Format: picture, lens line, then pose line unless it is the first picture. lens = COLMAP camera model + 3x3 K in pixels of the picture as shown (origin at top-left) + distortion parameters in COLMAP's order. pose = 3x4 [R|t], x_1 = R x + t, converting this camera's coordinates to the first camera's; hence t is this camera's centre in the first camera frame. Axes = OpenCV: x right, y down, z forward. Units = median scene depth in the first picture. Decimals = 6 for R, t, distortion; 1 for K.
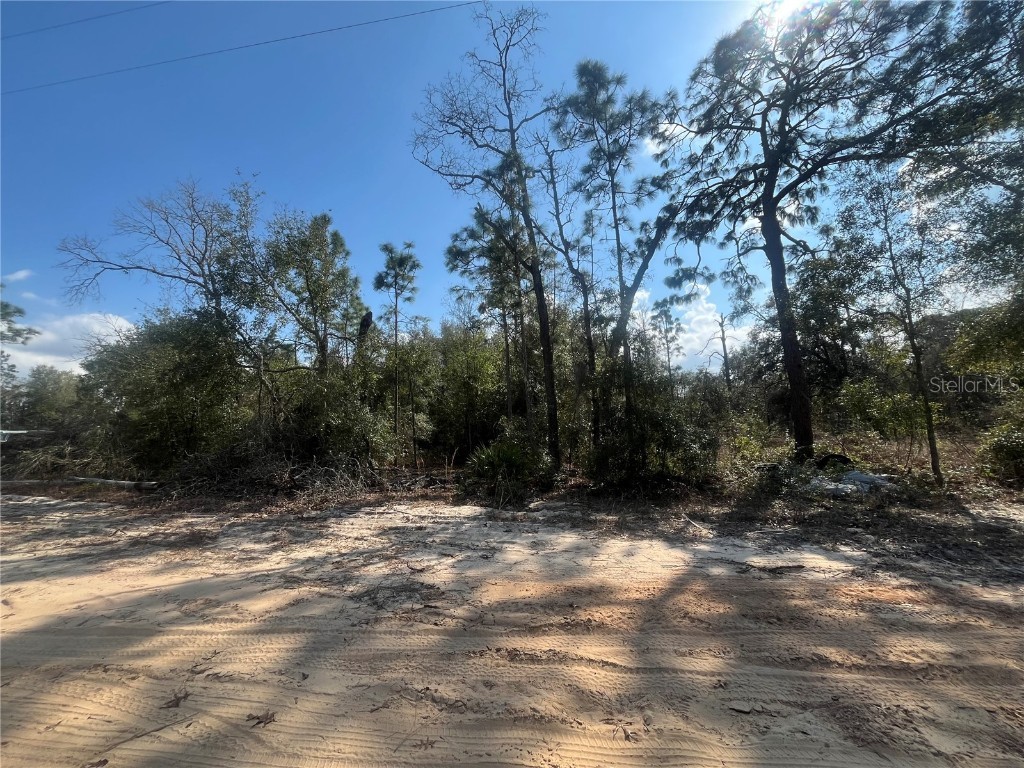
lens RADIAL K [[414.7, 0, 509.6], [0, 414.7, 379.0], [0, 0, 1]] dist [-0.000910, 0.000083]
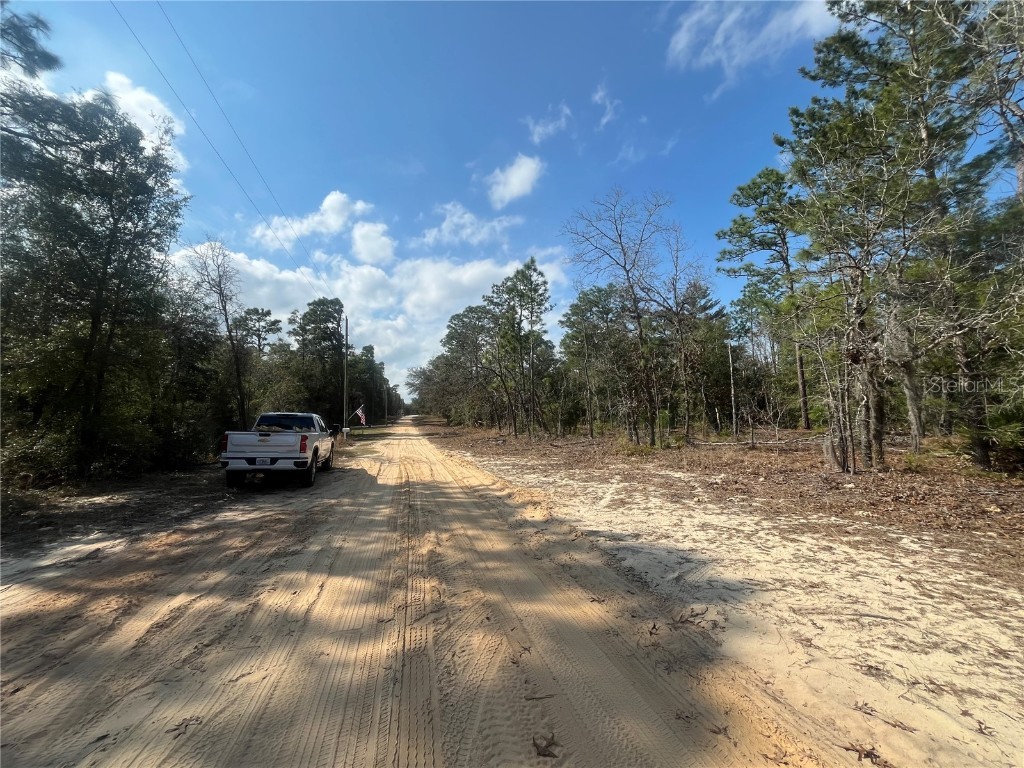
lens RADIAL K [[412.1, 0, 510.3], [0, 412.1, 381.1], [0, 0, 1]] dist [-0.000892, -0.000059]
pose [[-0.396416, 0.129364, 0.908911, -0.265481], [-0.084333, 0.980706, -0.176364, 0.017726], [-0.914189, -0.146564, -0.377858, 0.109174]]
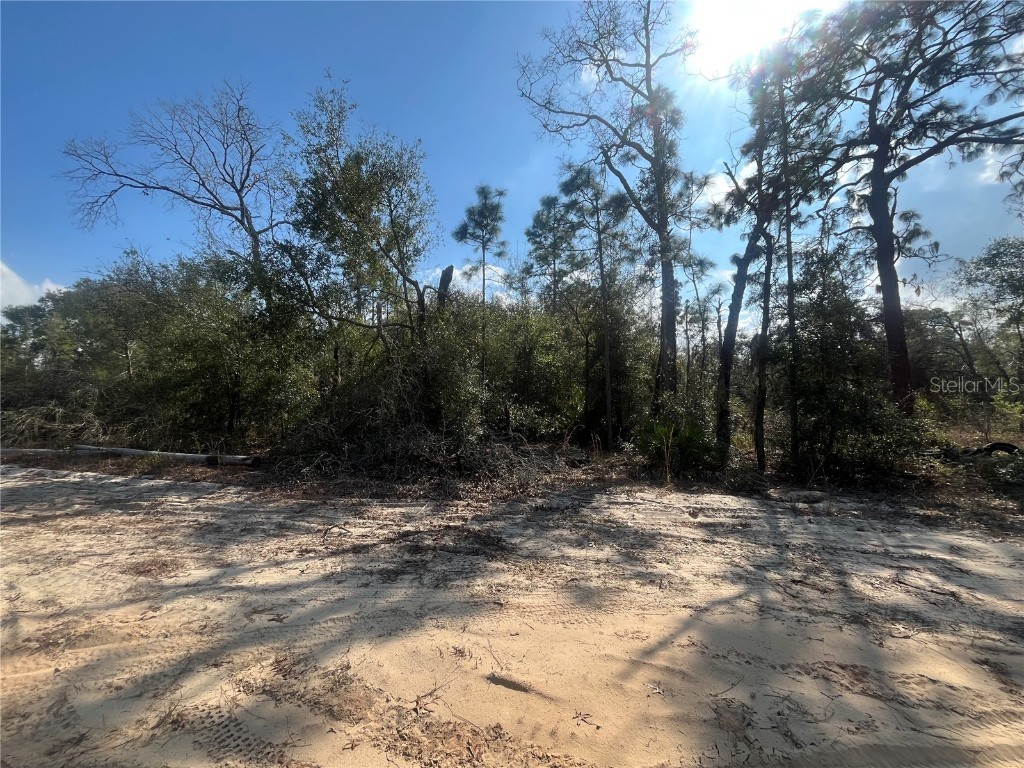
lens RADIAL K [[412.1, 0, 510.3], [0, 412.1, 381.1], [0, 0, 1]] dist [-0.000892, -0.000059]
pose [[0.992375, 0.040624, 0.116368, -0.406220], [-0.047815, 0.997072, 0.059683, 0.029422], [-0.113602, -0.064792, 0.991411, 0.146767]]
